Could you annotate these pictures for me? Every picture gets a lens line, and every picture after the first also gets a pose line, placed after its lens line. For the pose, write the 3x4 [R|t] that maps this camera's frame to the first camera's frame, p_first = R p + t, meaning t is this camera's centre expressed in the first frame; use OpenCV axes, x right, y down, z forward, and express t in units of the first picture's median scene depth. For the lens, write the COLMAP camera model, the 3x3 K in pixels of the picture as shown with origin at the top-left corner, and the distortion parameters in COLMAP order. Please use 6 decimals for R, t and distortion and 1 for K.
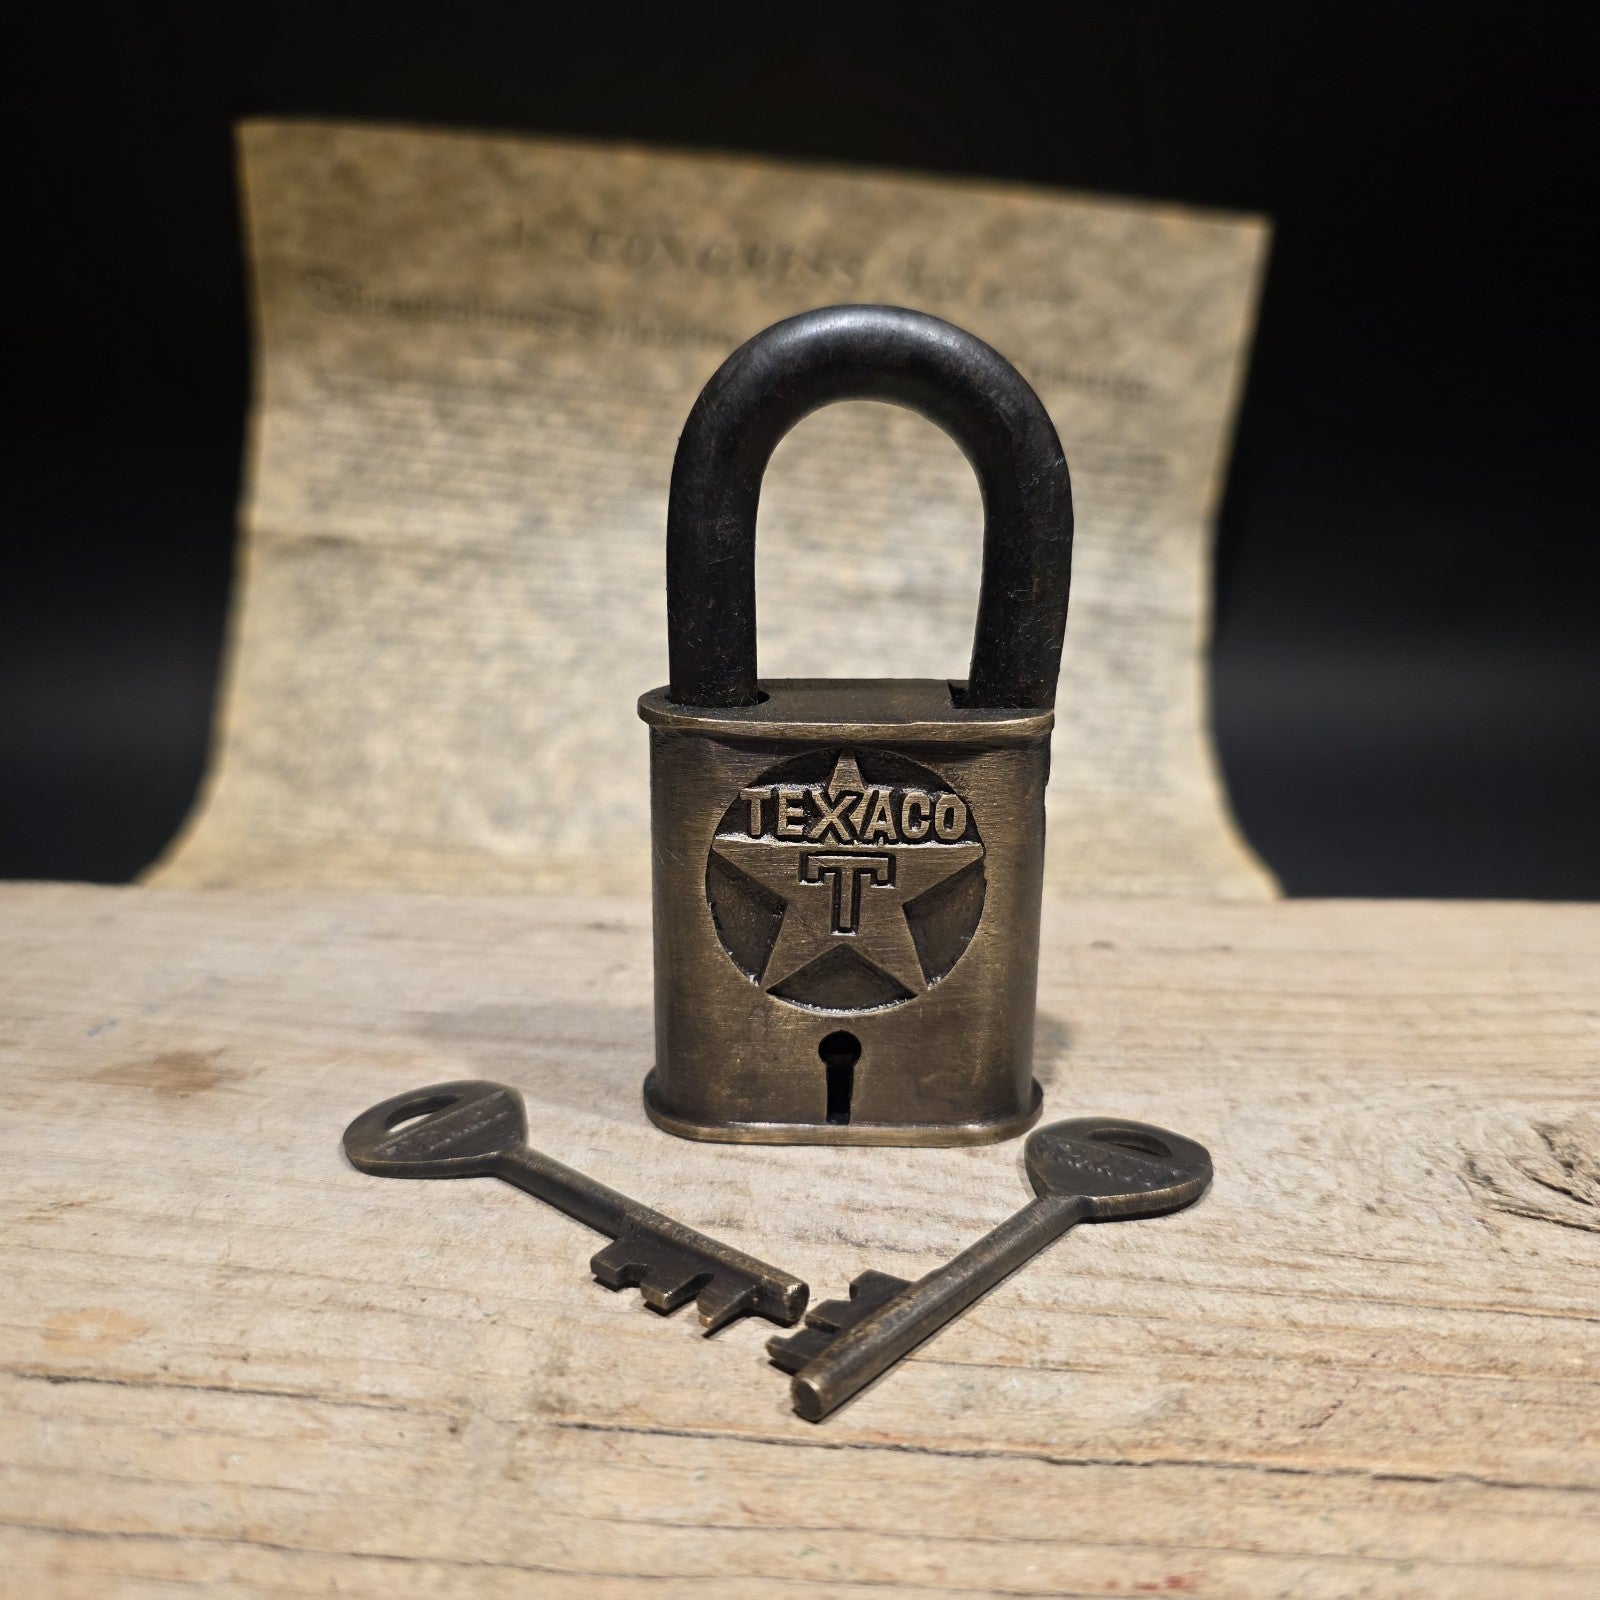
lens RADIAL K [[1579.3, 0, 792.5], [0, 1579.3, 750.8], [0, 0, 1]] dist [-0.015952, -0.019088]
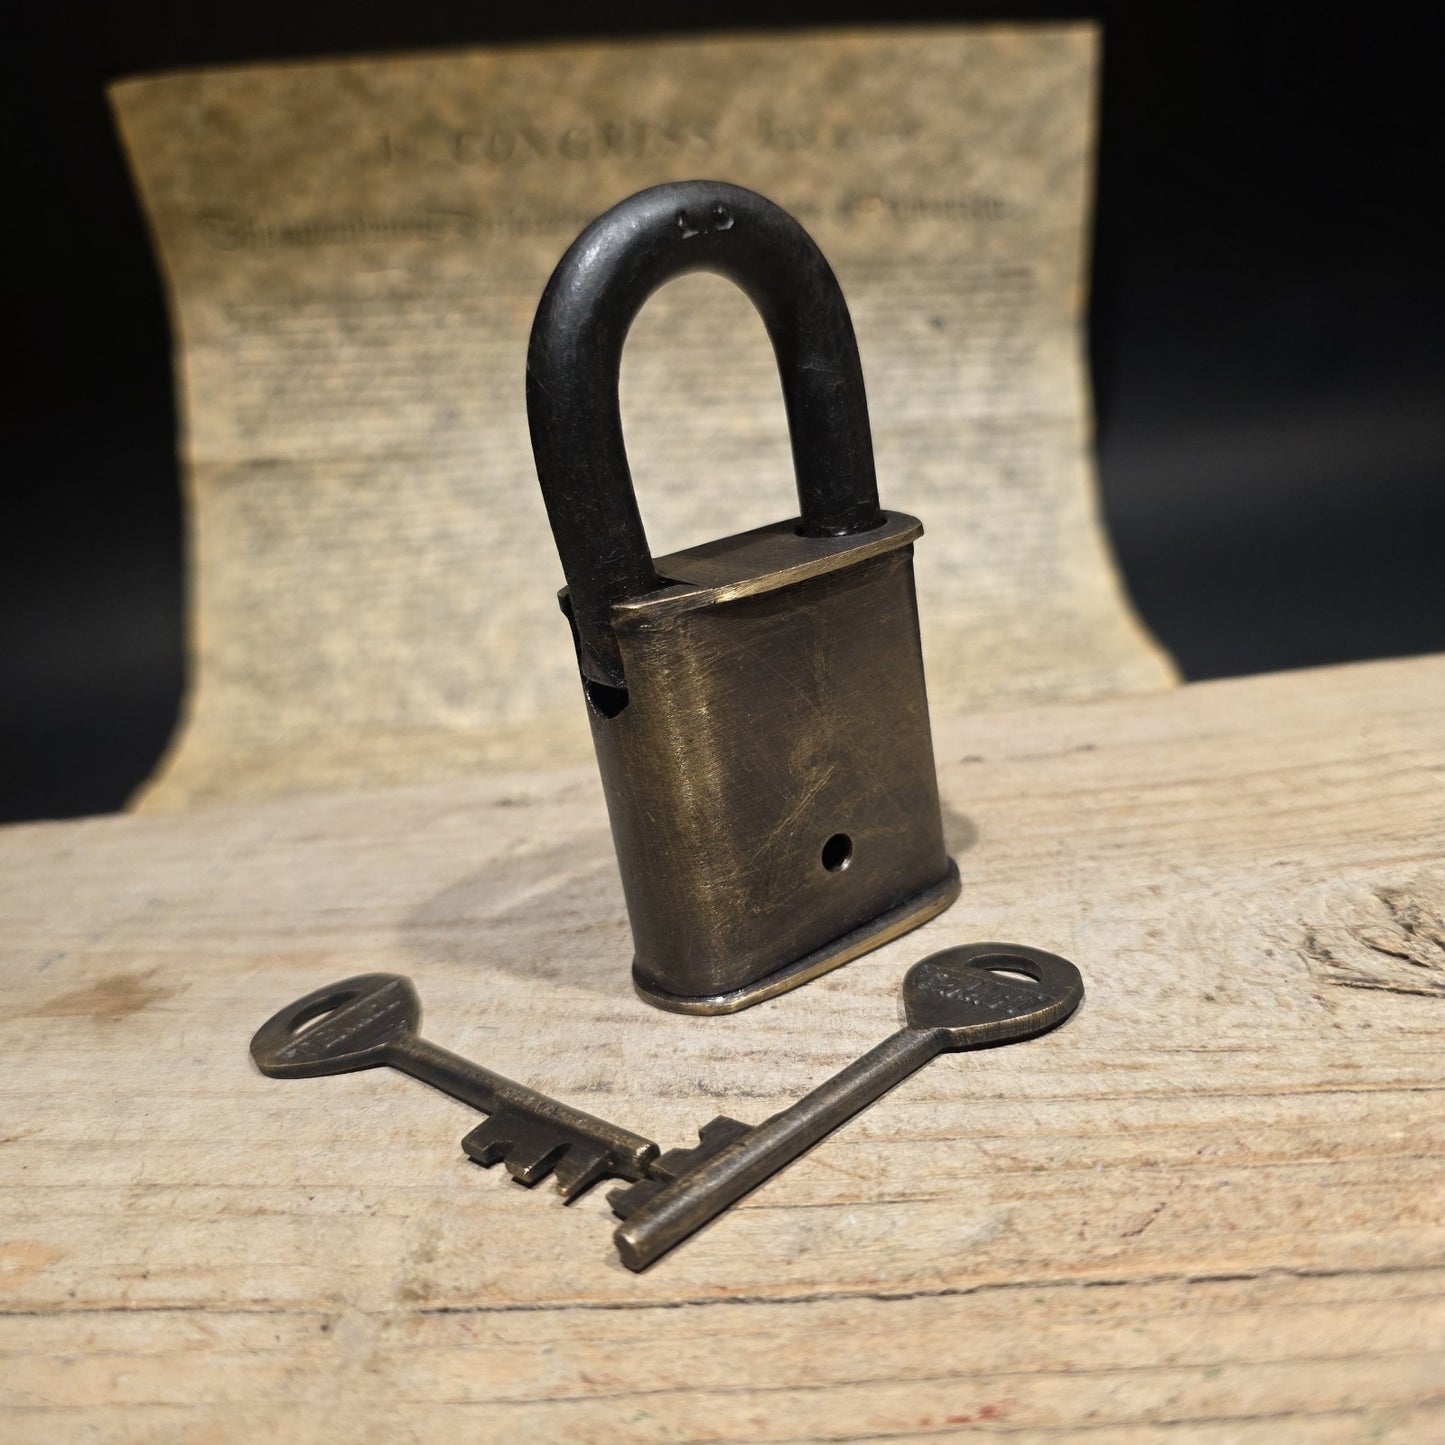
lens RADIAL K [[1428.1, 0, 731.6], [0, 1428.1, 688.5], [0, 0, 1]] dist [-0.016217, -0.024063]
pose [[0.989454, -0.134636, -0.053429, 0.145553], [0.138498, 0.987385, 0.076735, -0.028910], [0.042424, -0.083325, 0.995619, 0.074061]]
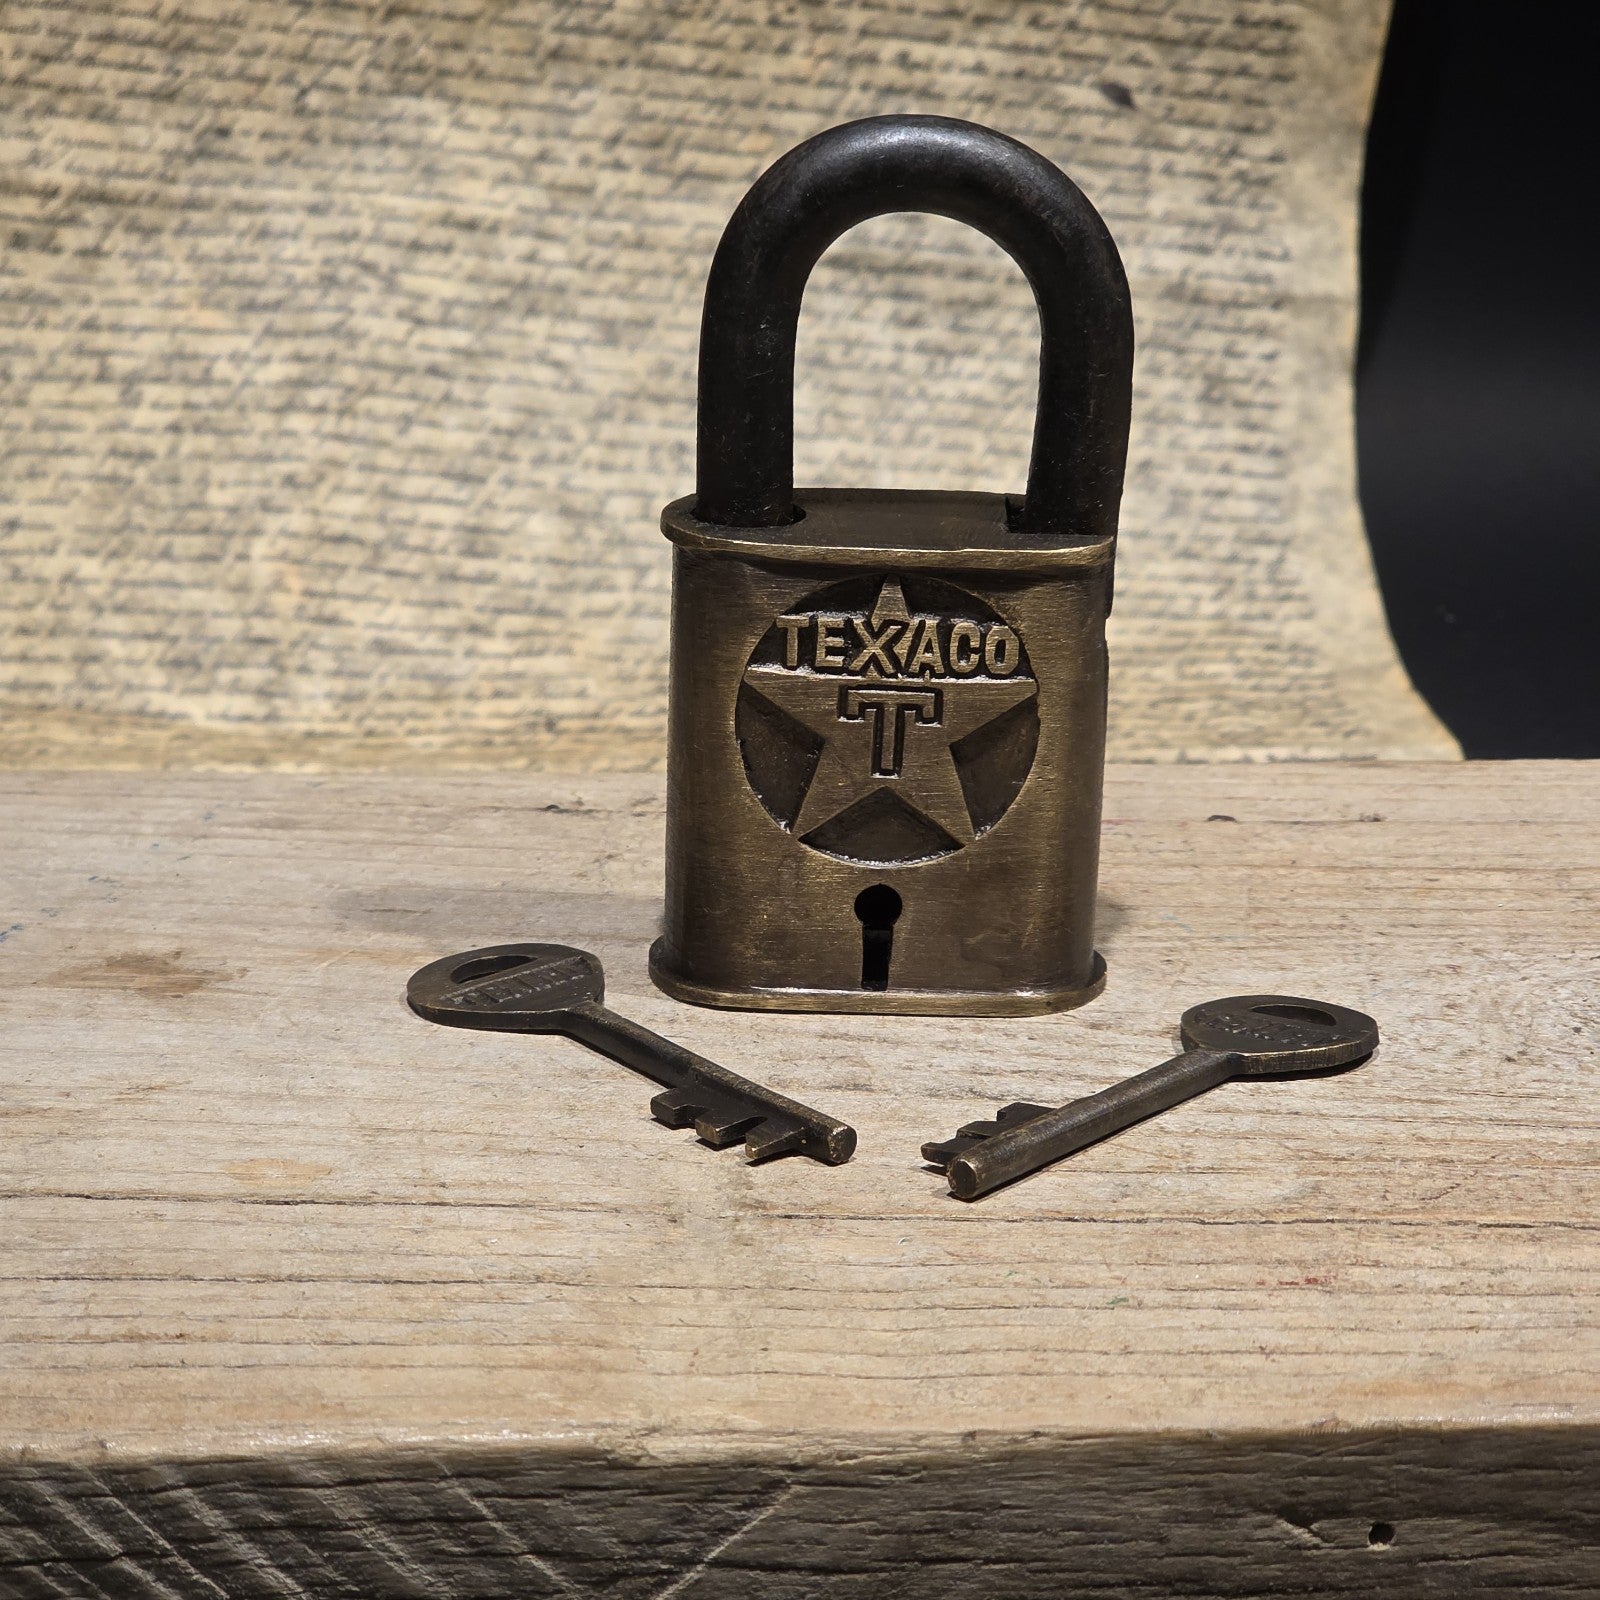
lens RADIAL K [[4897.7, 0, 737.3], [0, 4897.7, 797.1], [0, 0, 1]] dist [-1.149574, 23.158121]
pose [[0.992901, -0.016342, 0.117818, -0.488724], [0.007515, 0.997157, 0.074975, -0.102438], [-0.118708, -0.073557, 0.990201, -2.029751]]
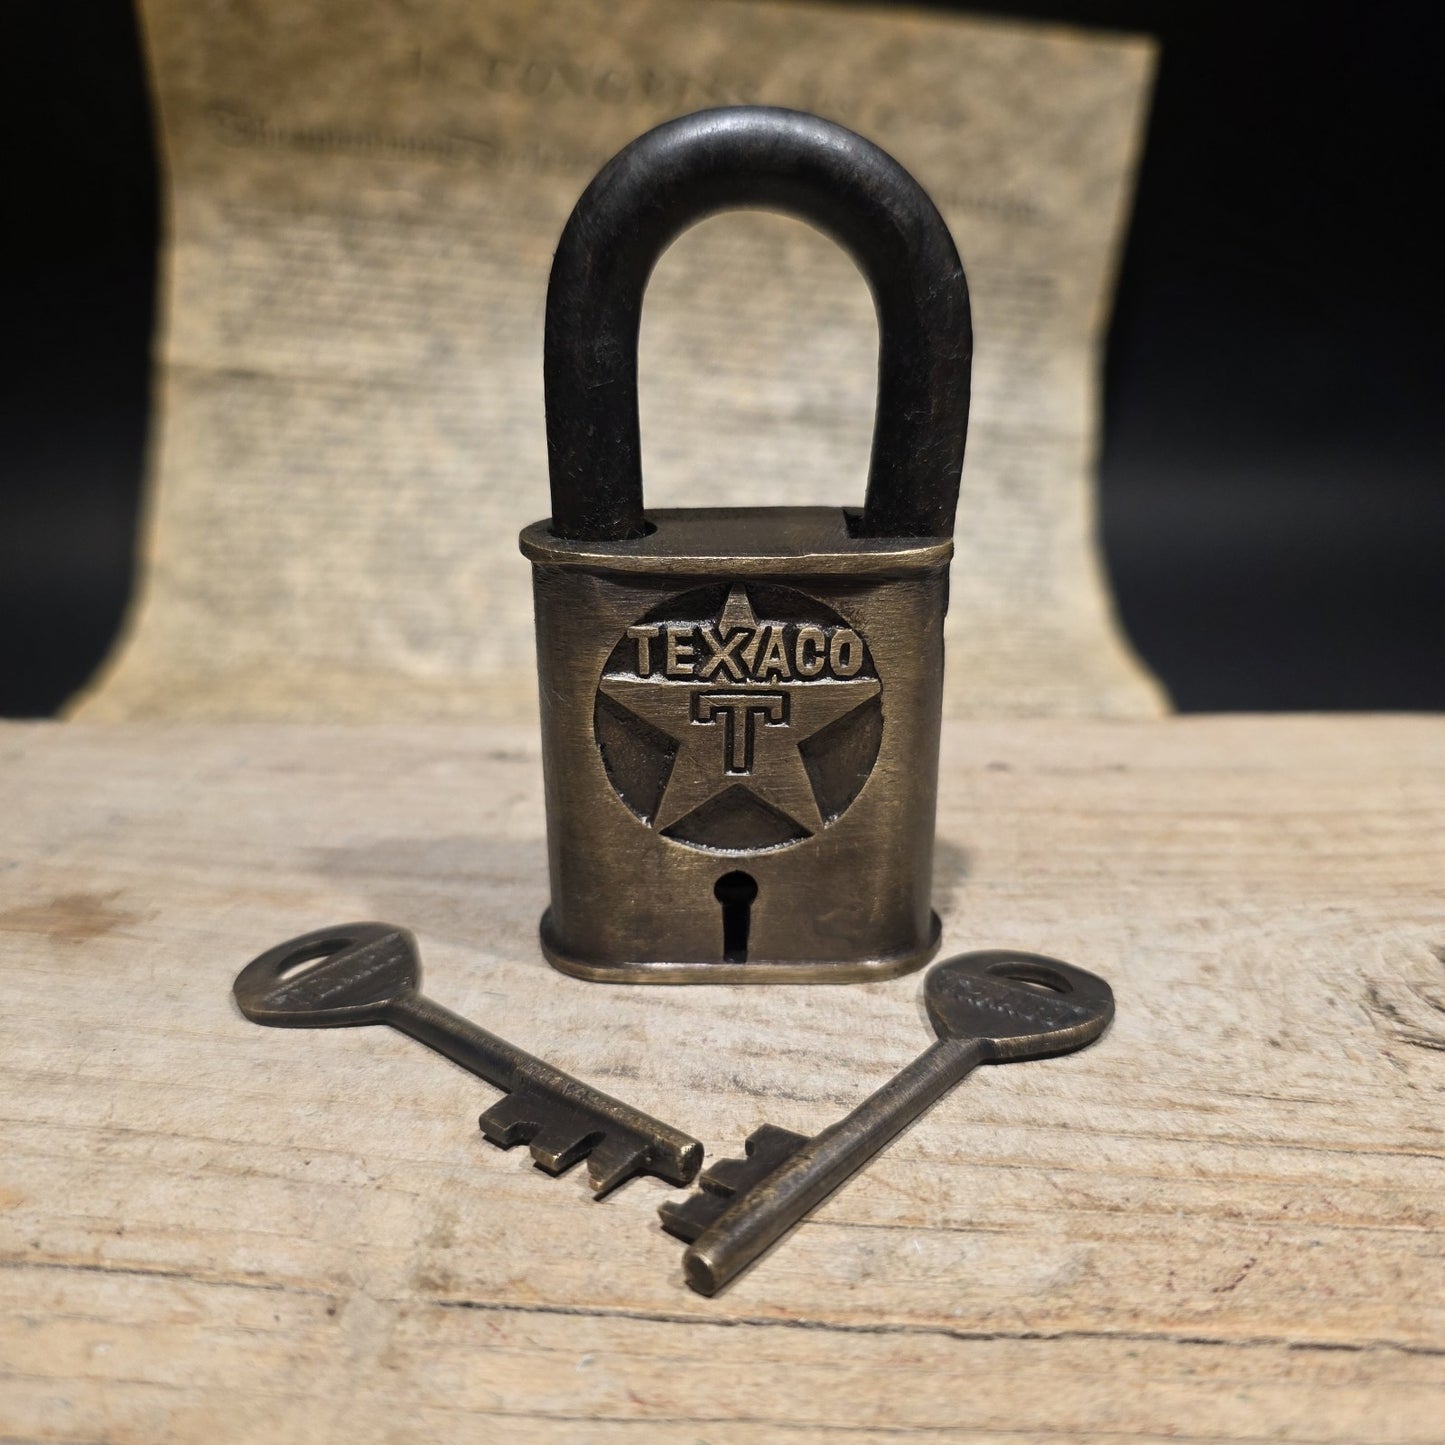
lens RADIAL K [[1429.7, 0, 719.2], [0, 1429.7, 680.4], [0, 0, 1]] dist [-0.025408, -0.019297]
pose [[0.999839, -0.016316, 0.007455, 0.017656], [0.015636, 0.996377, 0.083597, -0.016872], [-0.008792, -0.083466, 0.996472, 0.146134]]
